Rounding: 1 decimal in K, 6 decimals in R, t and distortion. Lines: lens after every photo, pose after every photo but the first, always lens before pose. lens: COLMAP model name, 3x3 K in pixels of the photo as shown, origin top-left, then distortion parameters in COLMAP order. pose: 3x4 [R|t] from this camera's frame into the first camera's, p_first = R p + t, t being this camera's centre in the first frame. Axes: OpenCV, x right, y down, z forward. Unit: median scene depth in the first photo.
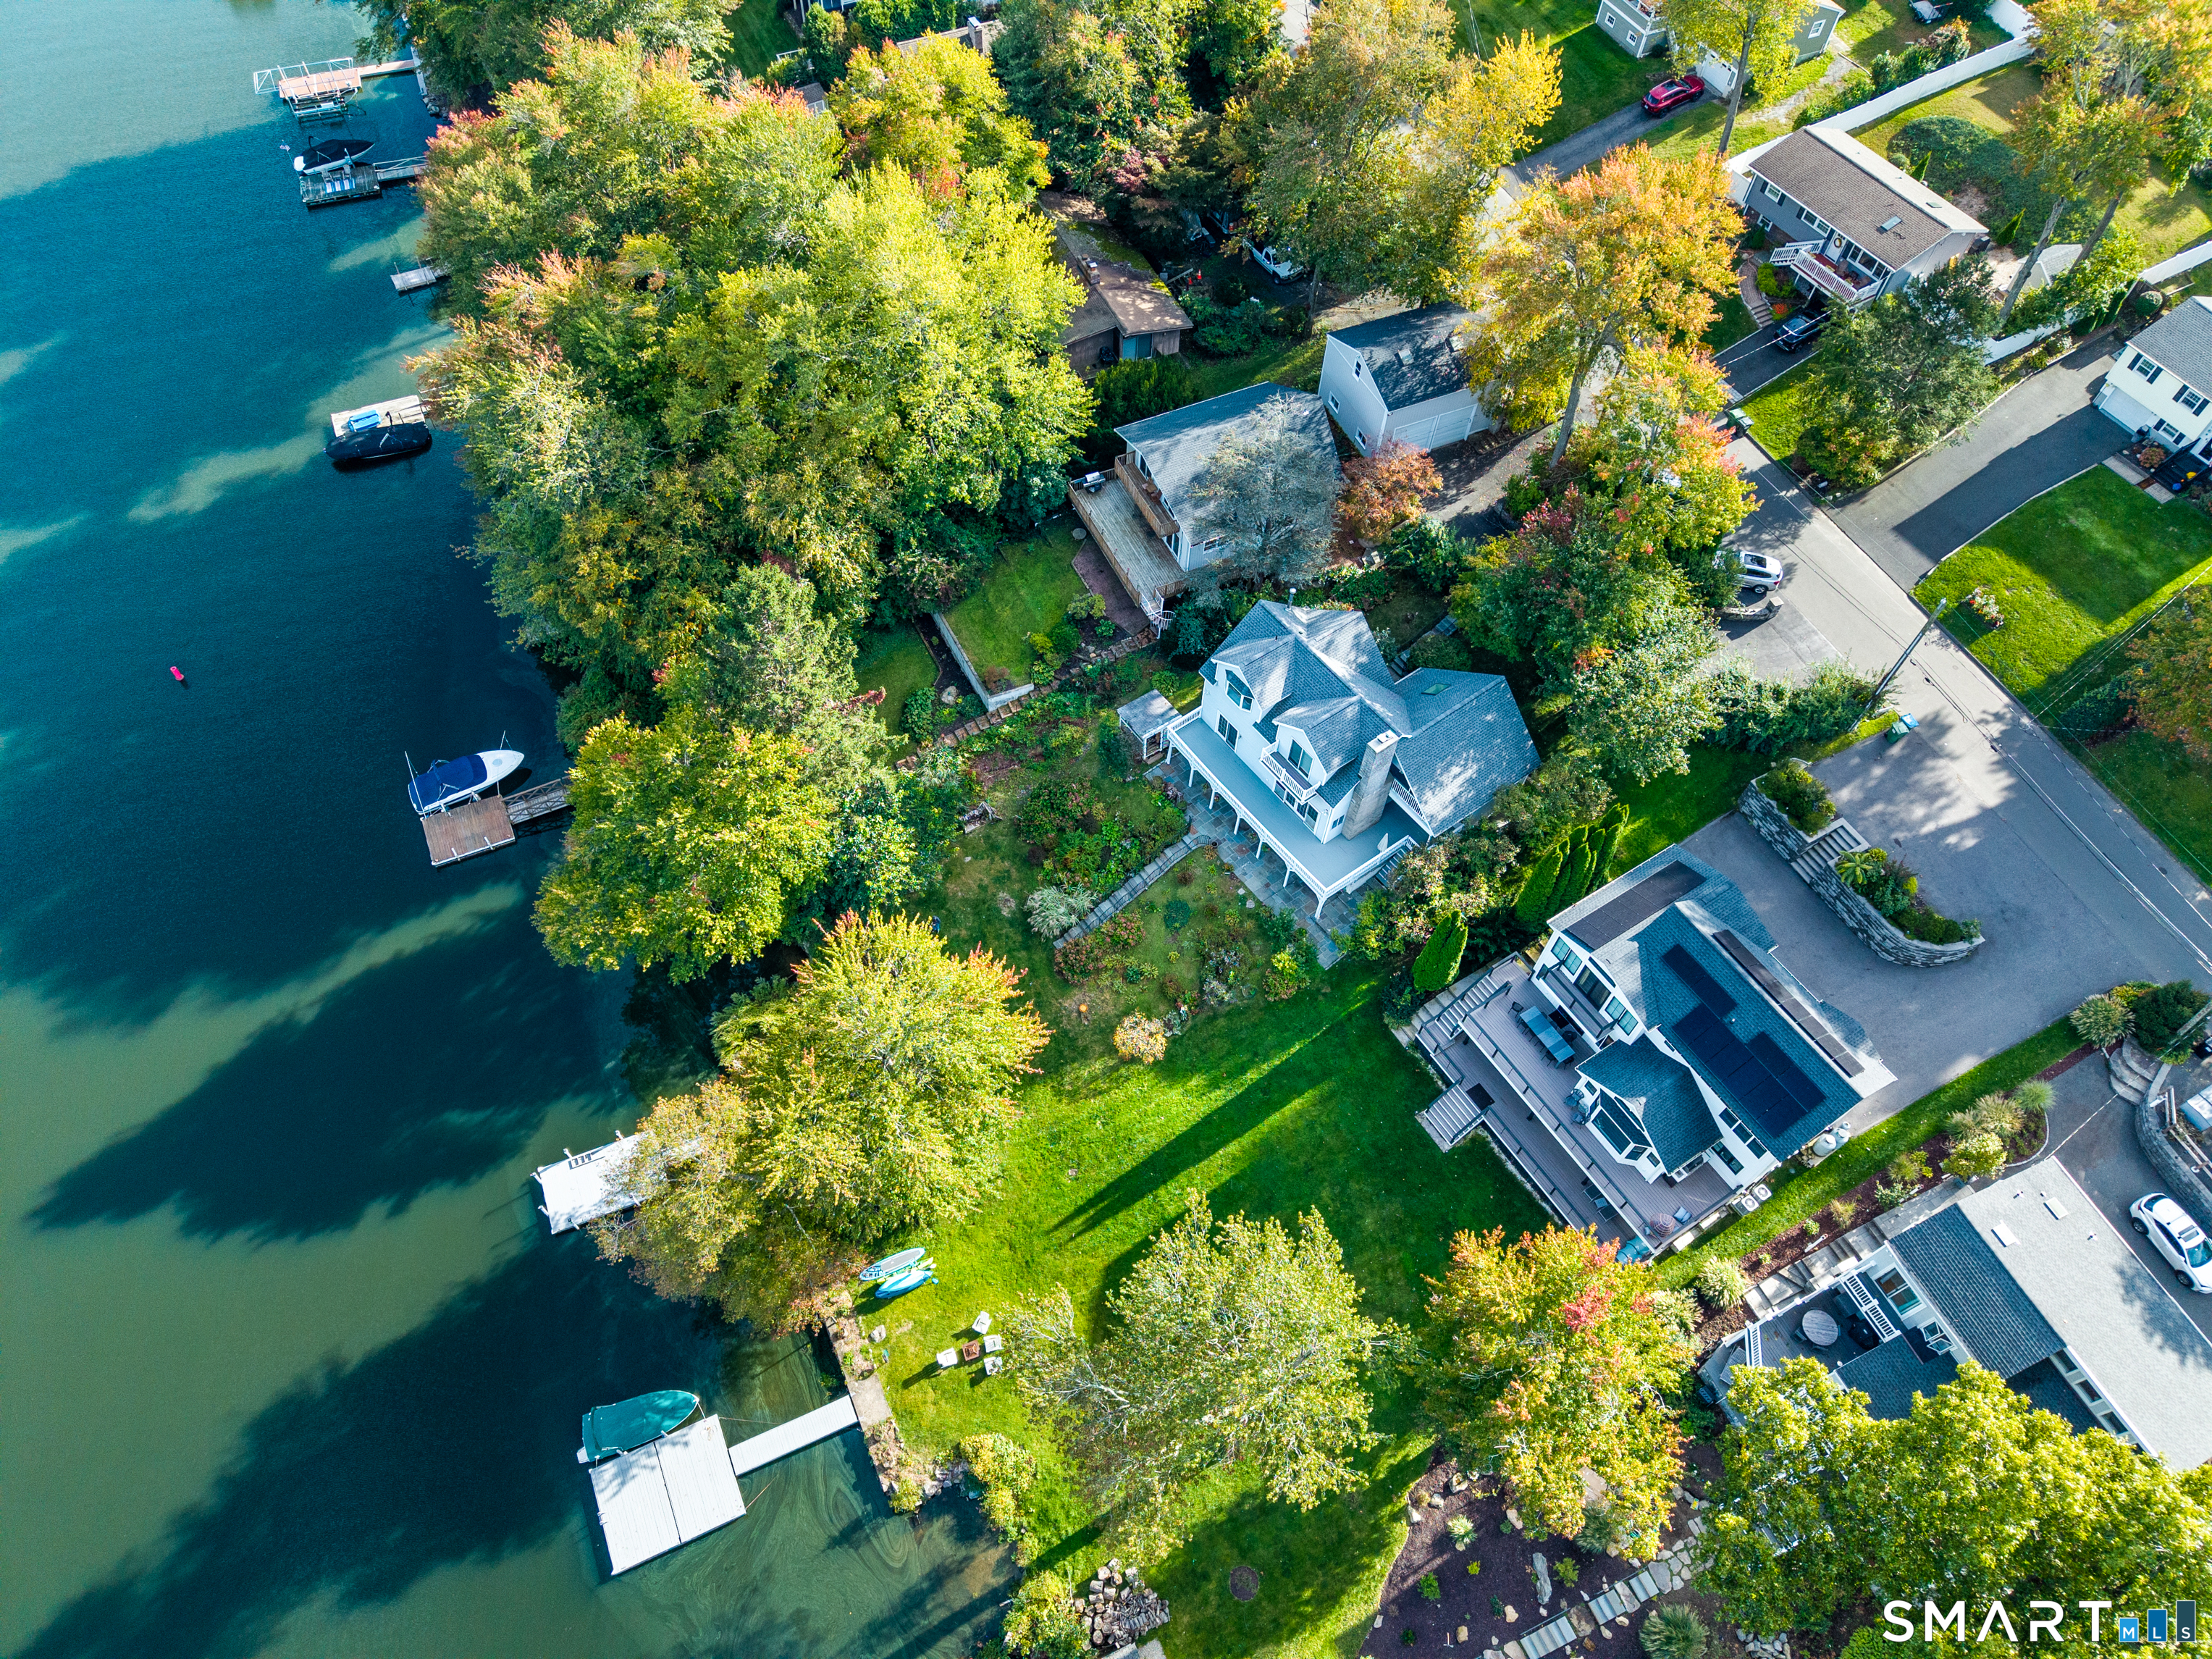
lens RADIAL K [[1531.1, 0, 1099.2], [0, 1531.1, 833.9], [0, 0, 1]] dist [-0.014462, 0.004242]
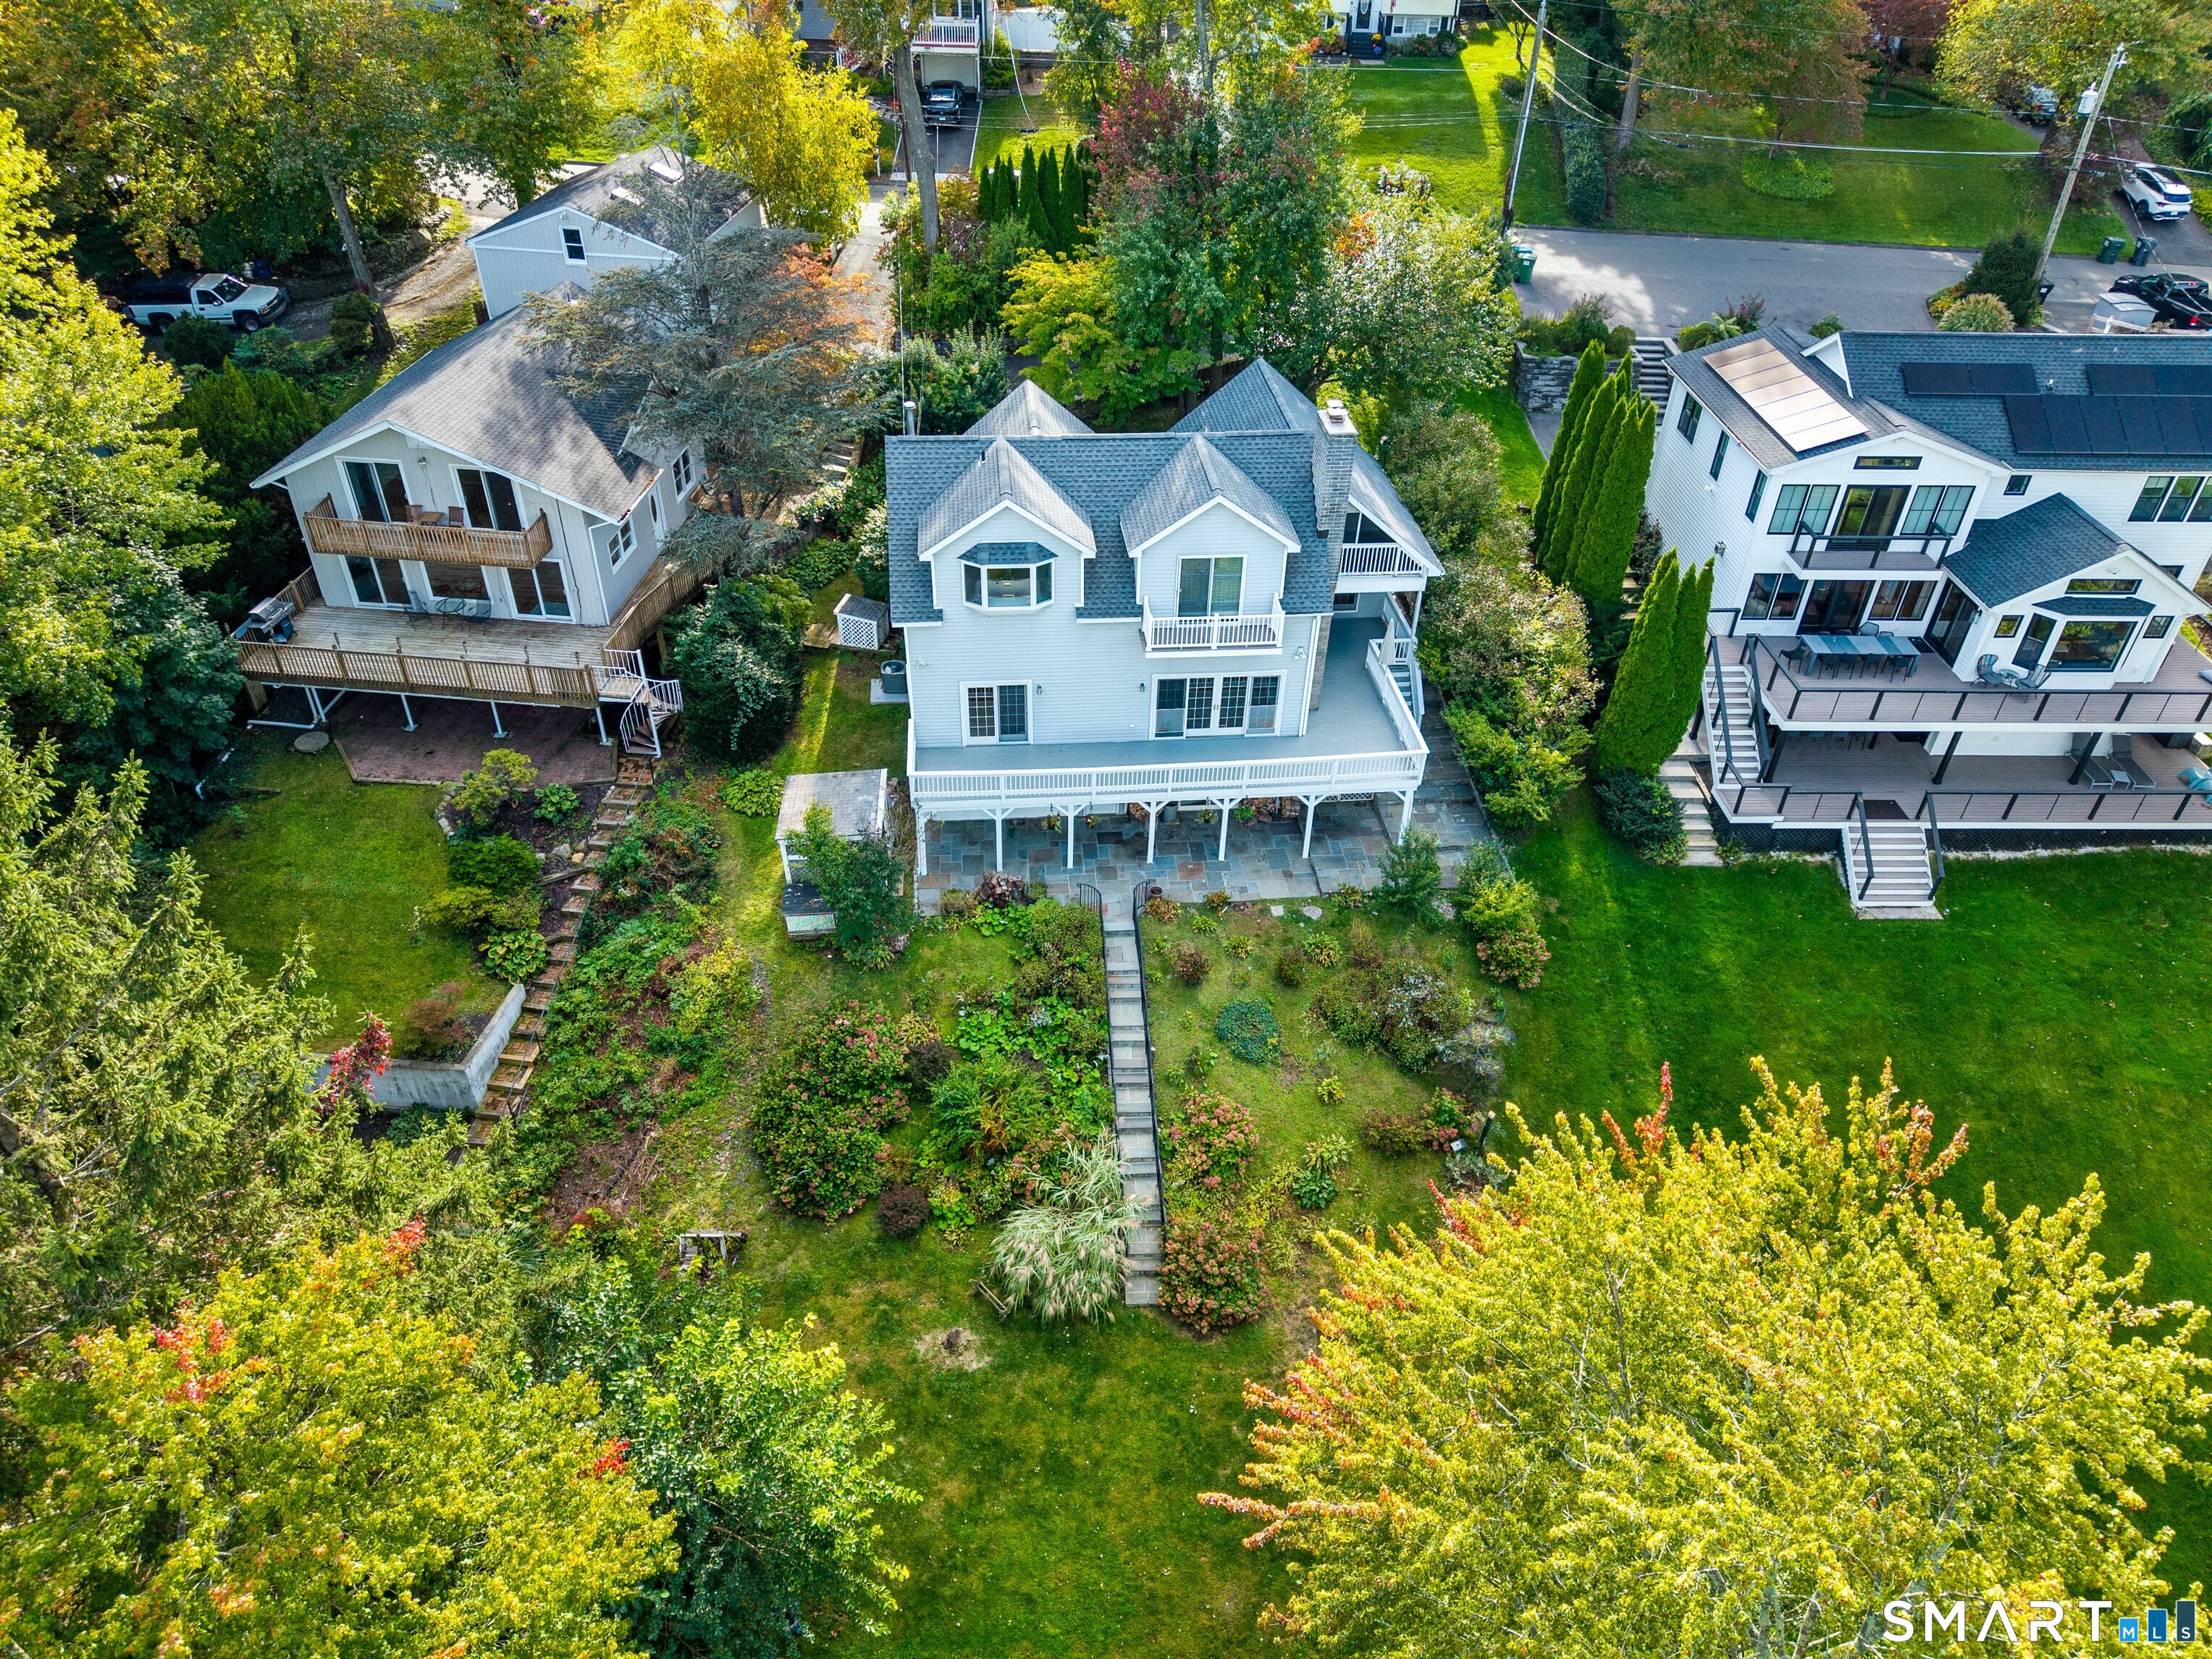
lens RADIAL K [[1531.1, 0, 1102.3], [0, 1531.1, 807.7], [0, 0, 1]] dist [-0.014462, 0.004242]
pose [[0.512514, -0.509377, 0.691277, -0.272911], [0.707677, 0.706524, -0.004061, -0.023312], [-0.486335, 0.491282, 0.722578, 0.740143]]
